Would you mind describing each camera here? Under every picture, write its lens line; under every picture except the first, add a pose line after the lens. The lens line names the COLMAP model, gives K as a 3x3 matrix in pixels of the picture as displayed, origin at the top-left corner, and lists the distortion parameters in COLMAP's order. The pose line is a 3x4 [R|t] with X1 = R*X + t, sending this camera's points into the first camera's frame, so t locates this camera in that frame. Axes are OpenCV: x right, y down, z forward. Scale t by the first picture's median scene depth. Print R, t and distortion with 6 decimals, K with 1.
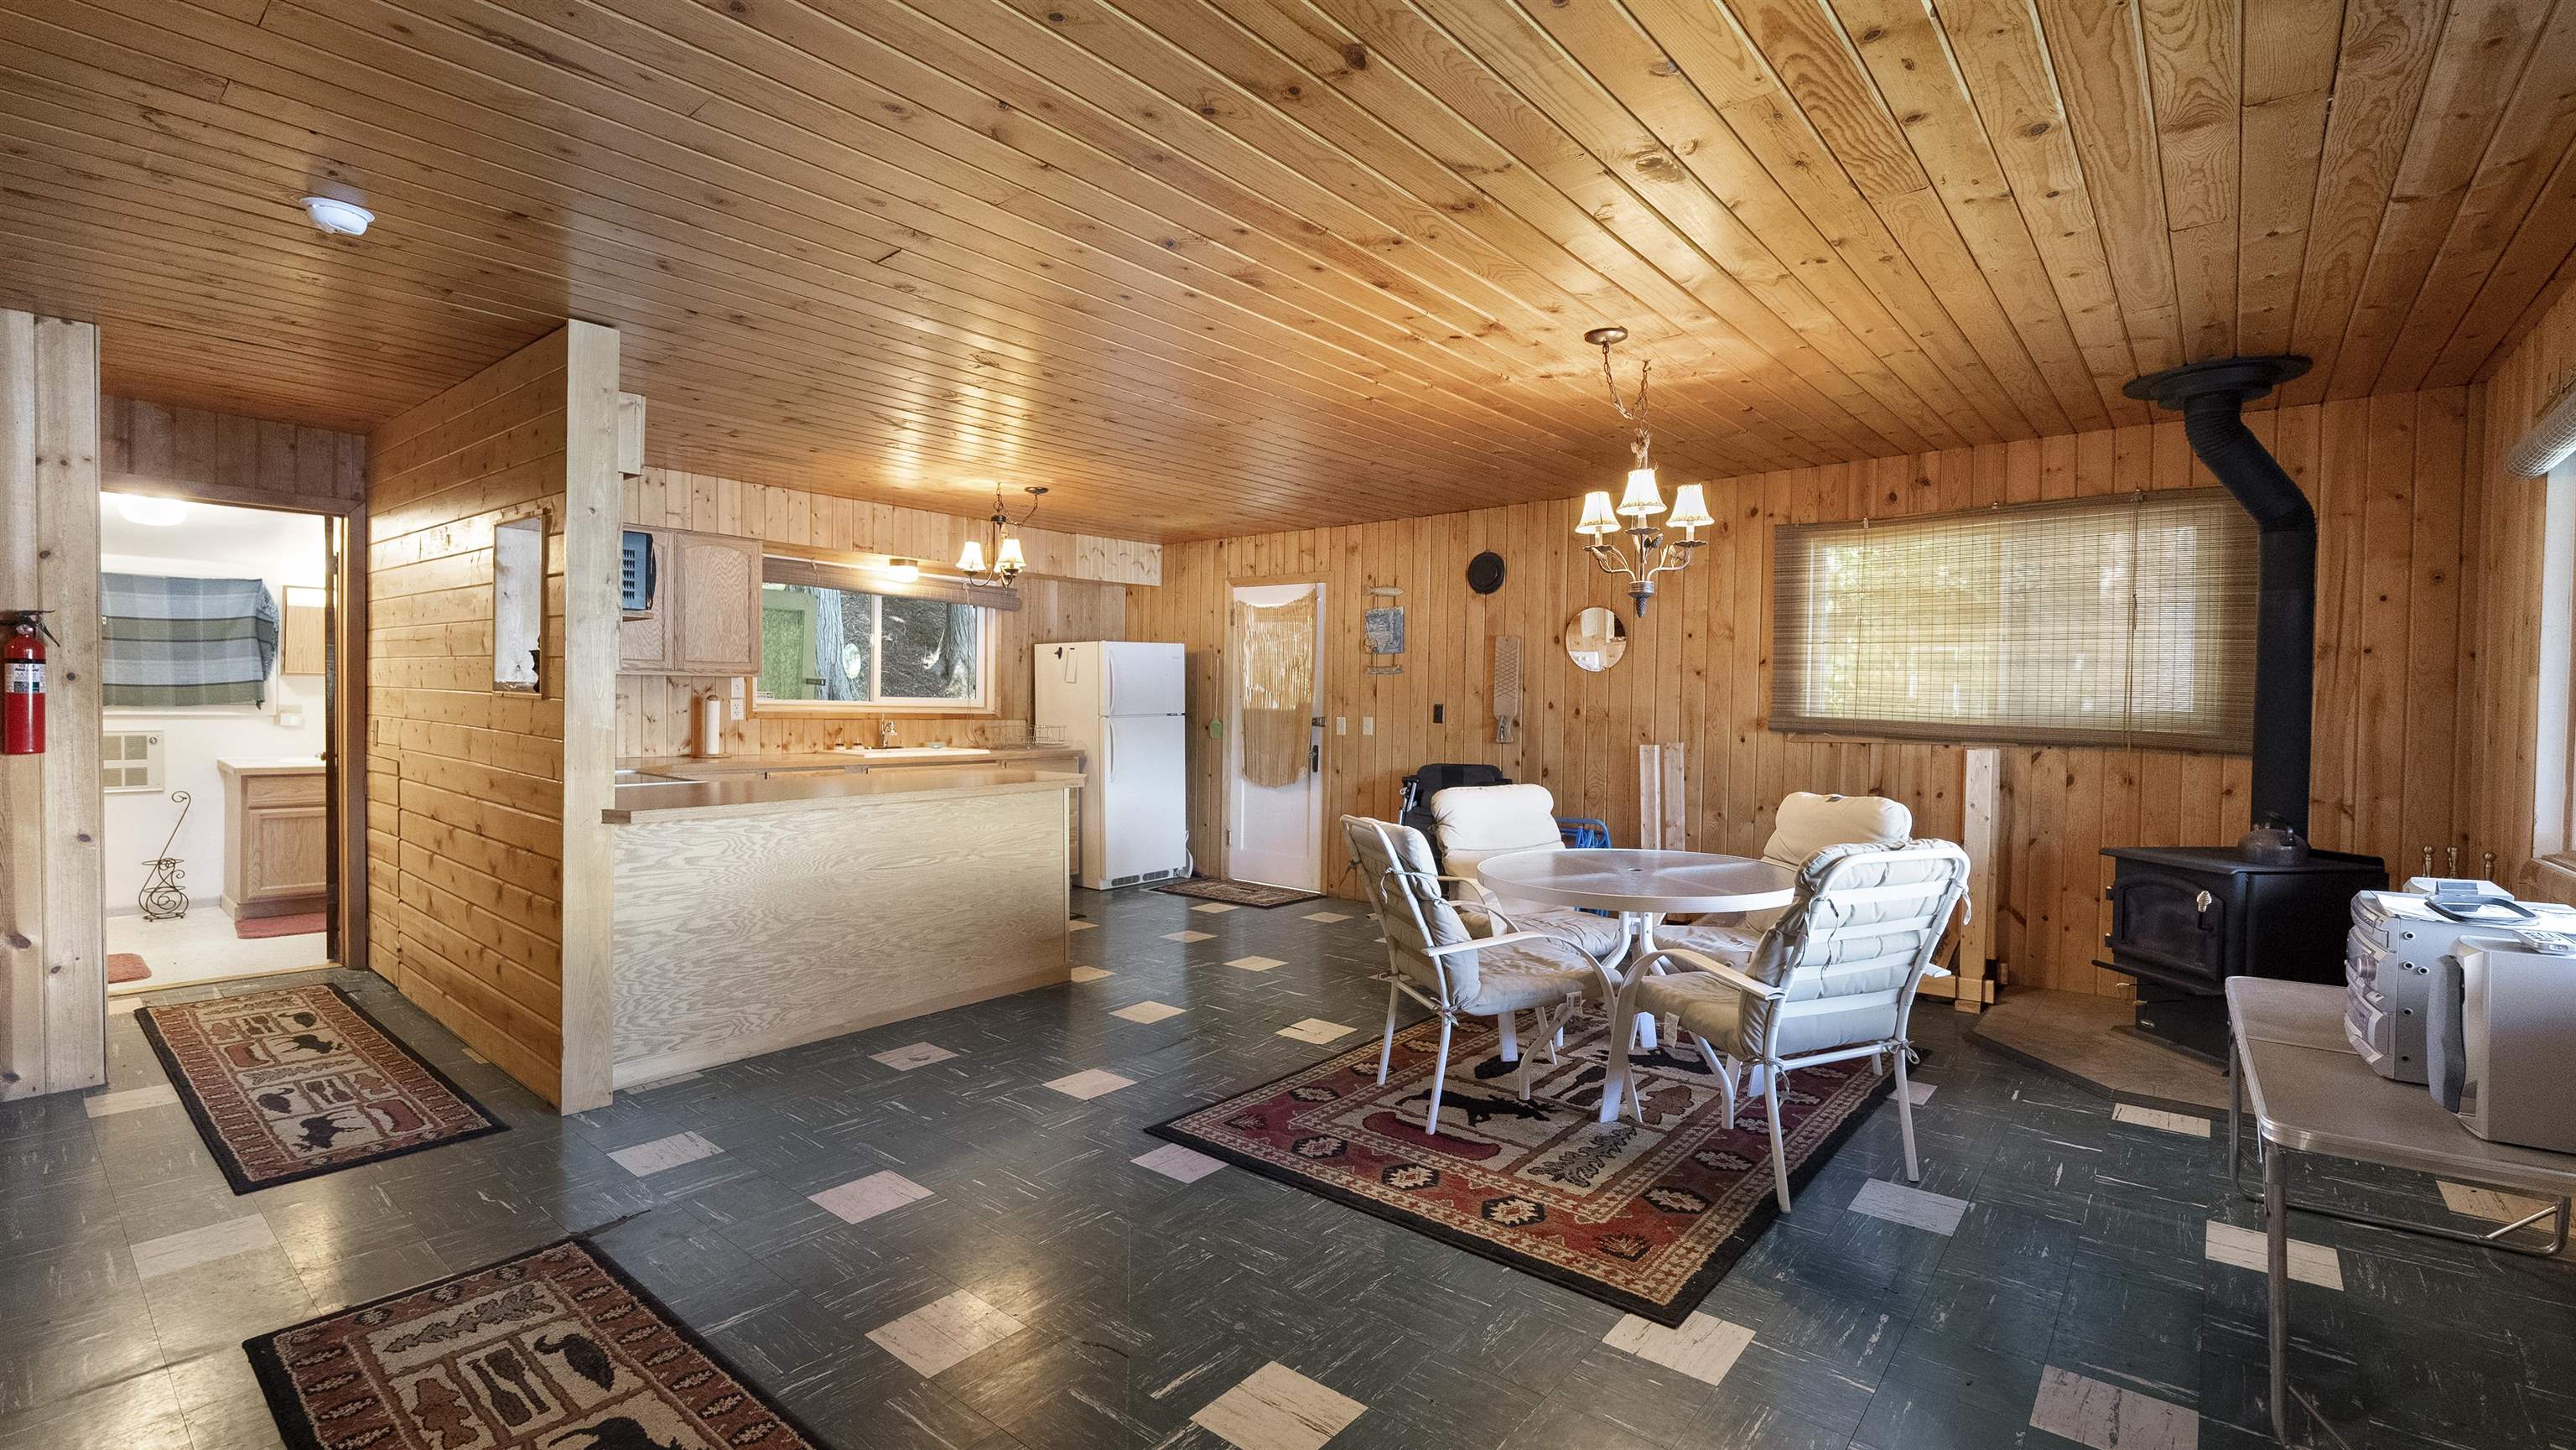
lens RADIAL K [[1125.6, 0, 1293.1], [0, 1125.6, 725.3], [0, 0, 1]] dist [-0.006235, 0.001020]
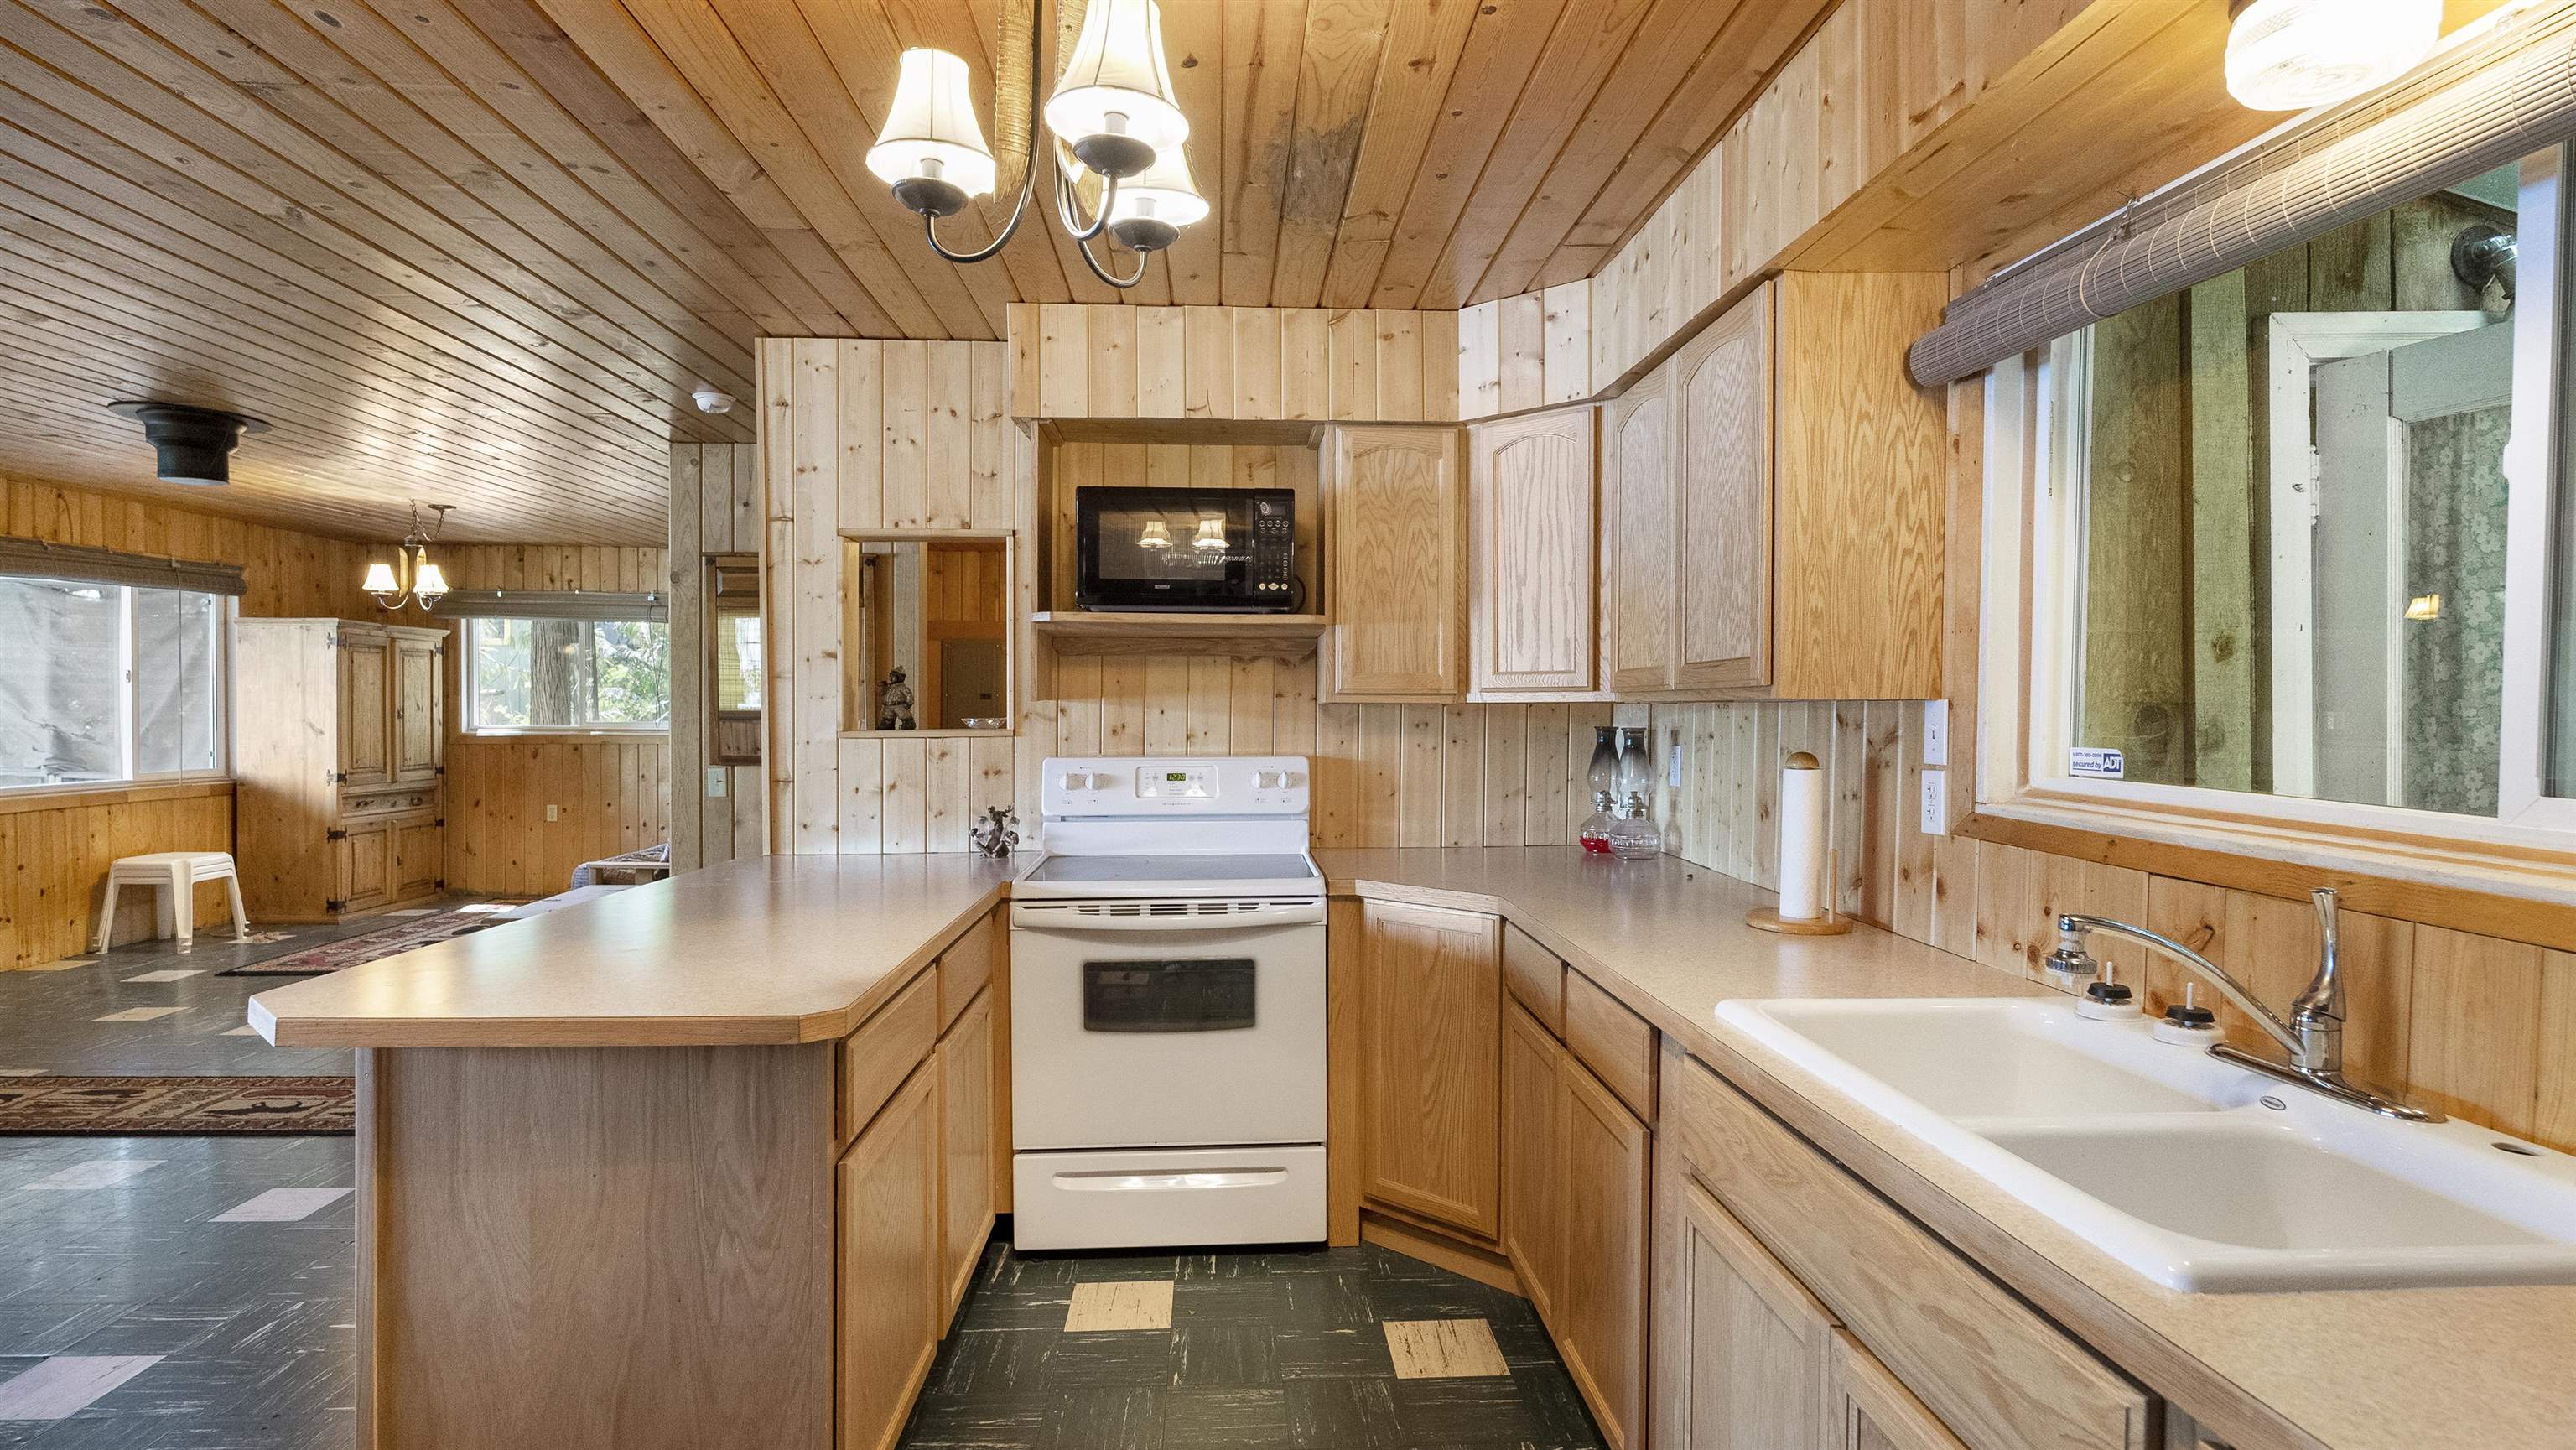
lens RADIAL K [[1252.3, 0, 1275.6], [0, 1252.3, 723.4], [0, 0, 1]] dist [-0.002202, 0.000939]
pose [[-0.736753, -0.006608, -0.676129, -0.149976], [-0.029746, 0.999301, 0.022647, -0.047496], [0.675507, 0.036798, -0.736435, 1.397784]]
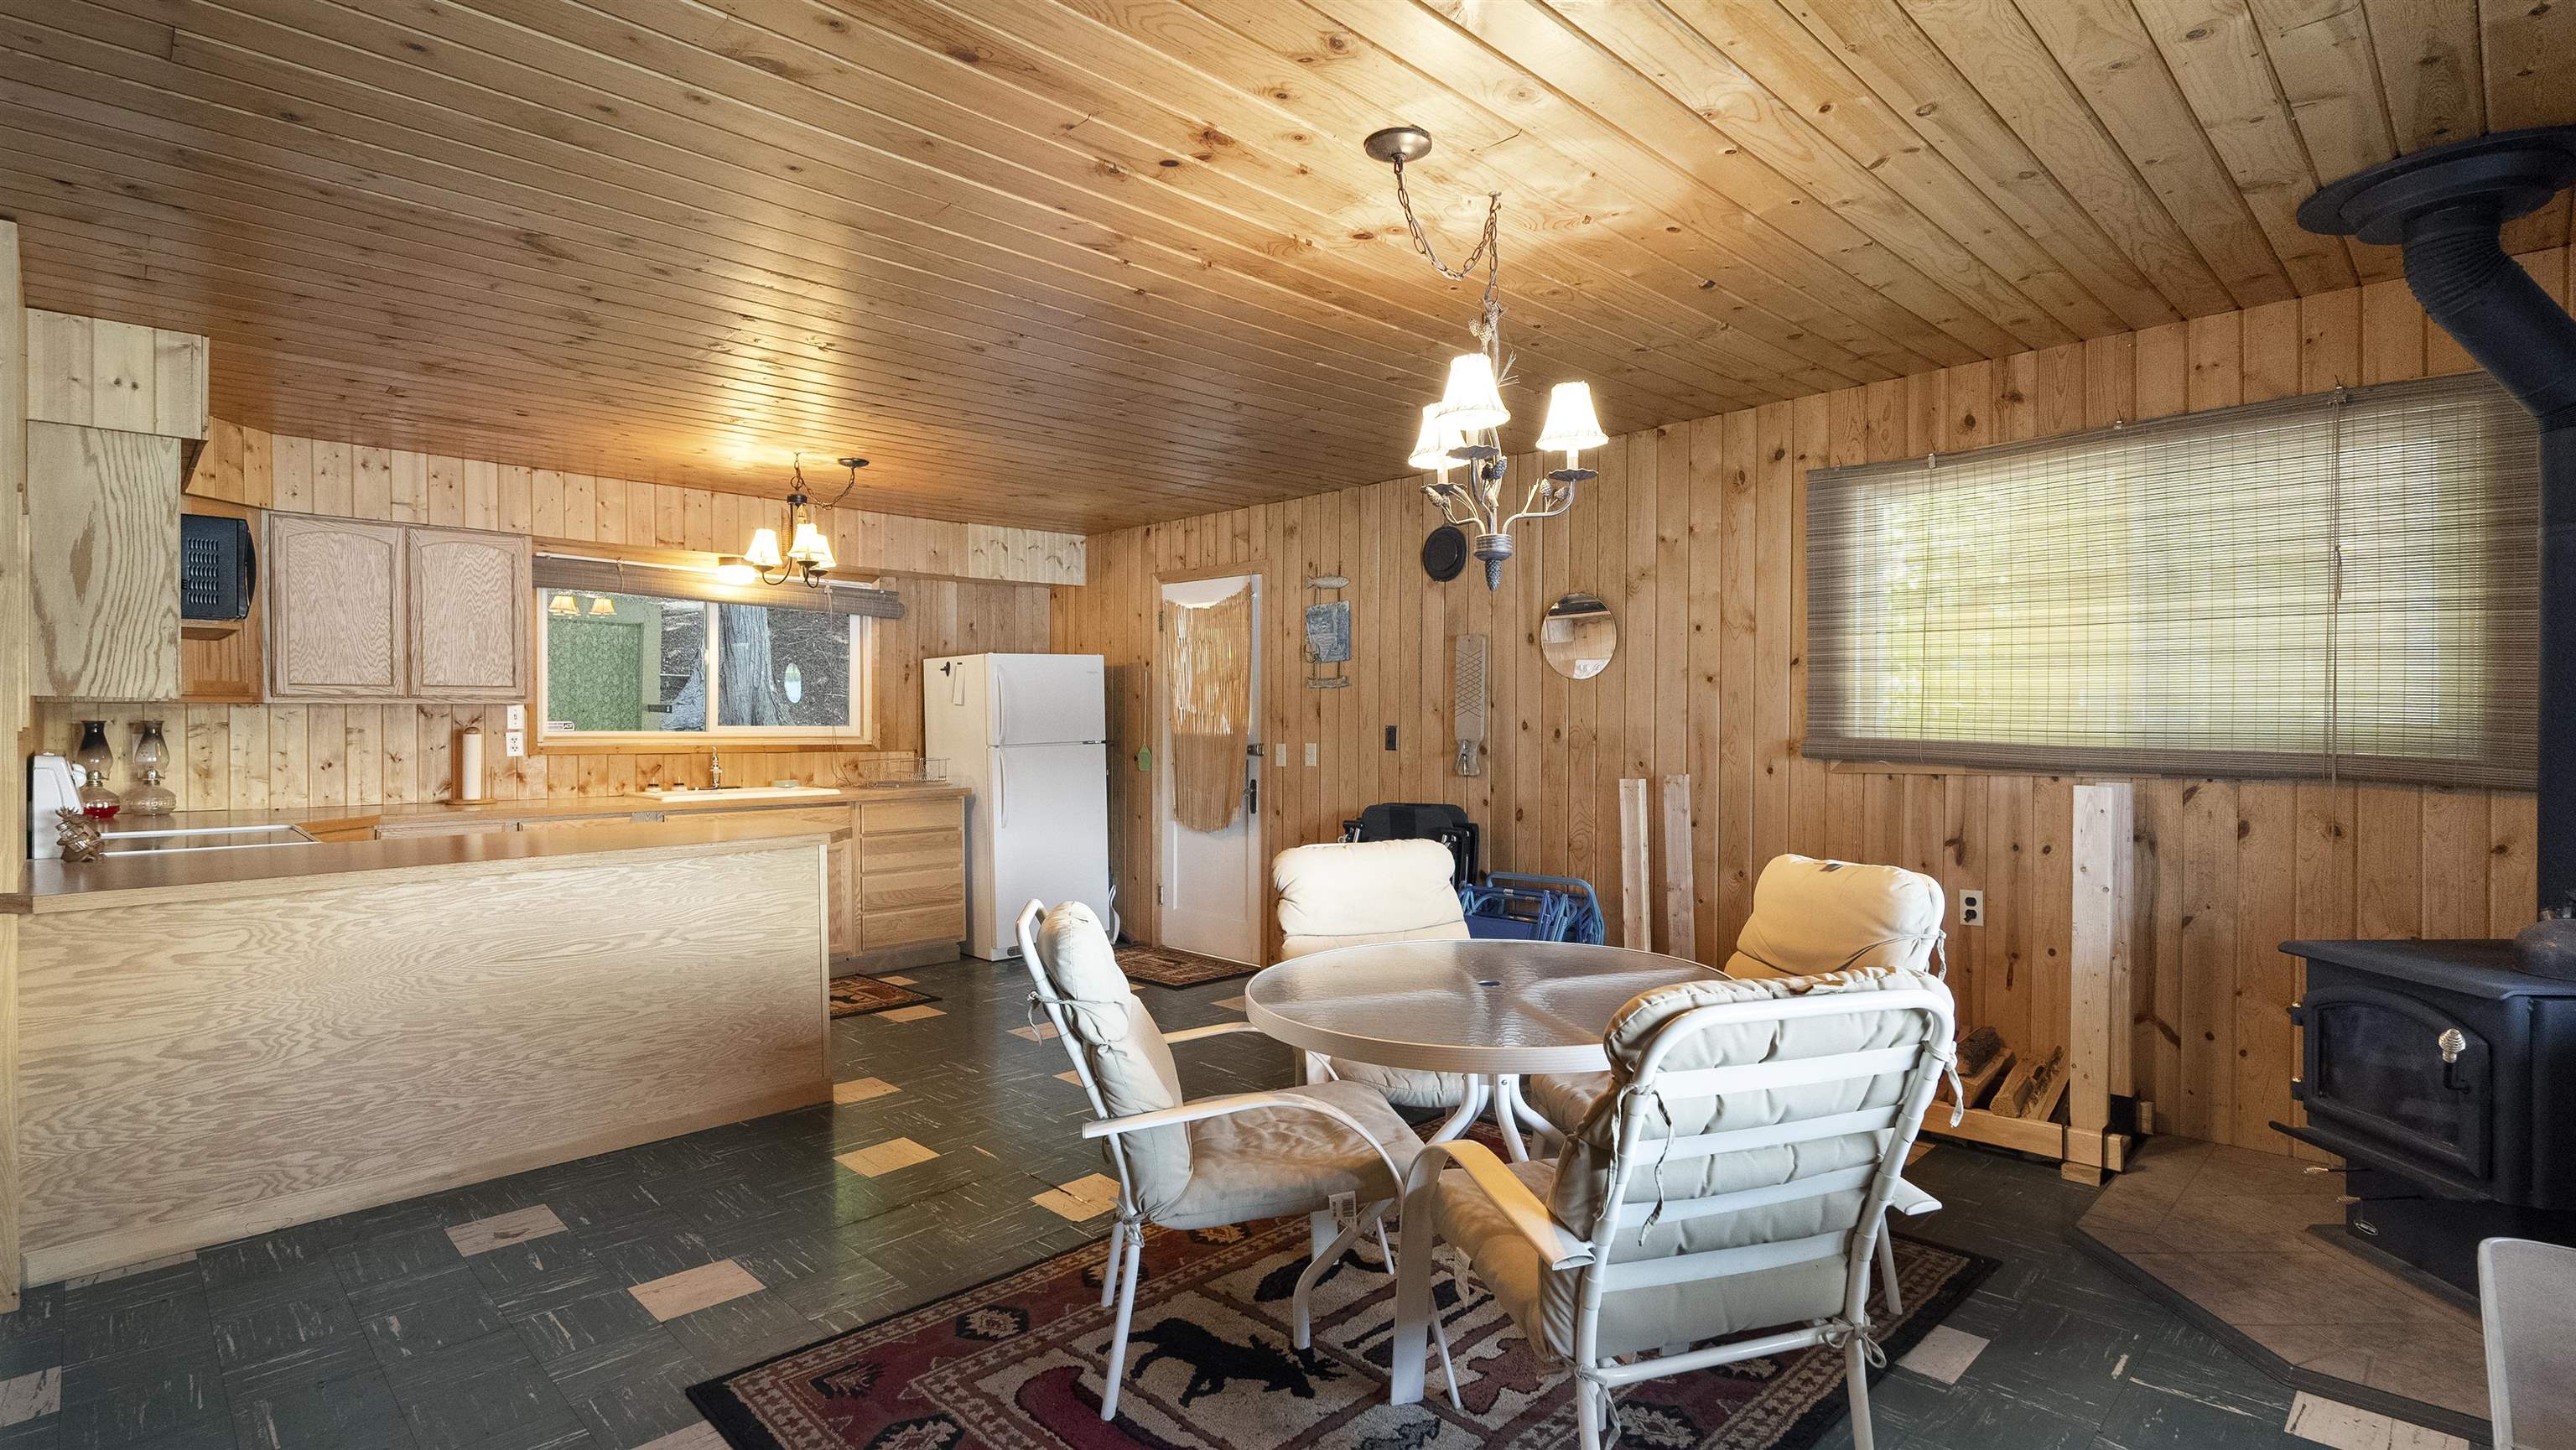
lens RADIAL K [[1220.3, 0, 1292.2], [0, 1220.3, 729.6], [0, 0, 1]] dist [-0.001430, -0.000802]
pose [[0.995310, -0.013221, -0.095827, 0.188765], [0.011777, 0.999809, -0.015619, -0.004910], [0.096016, 0.014417, 0.995275, 0.211712]]
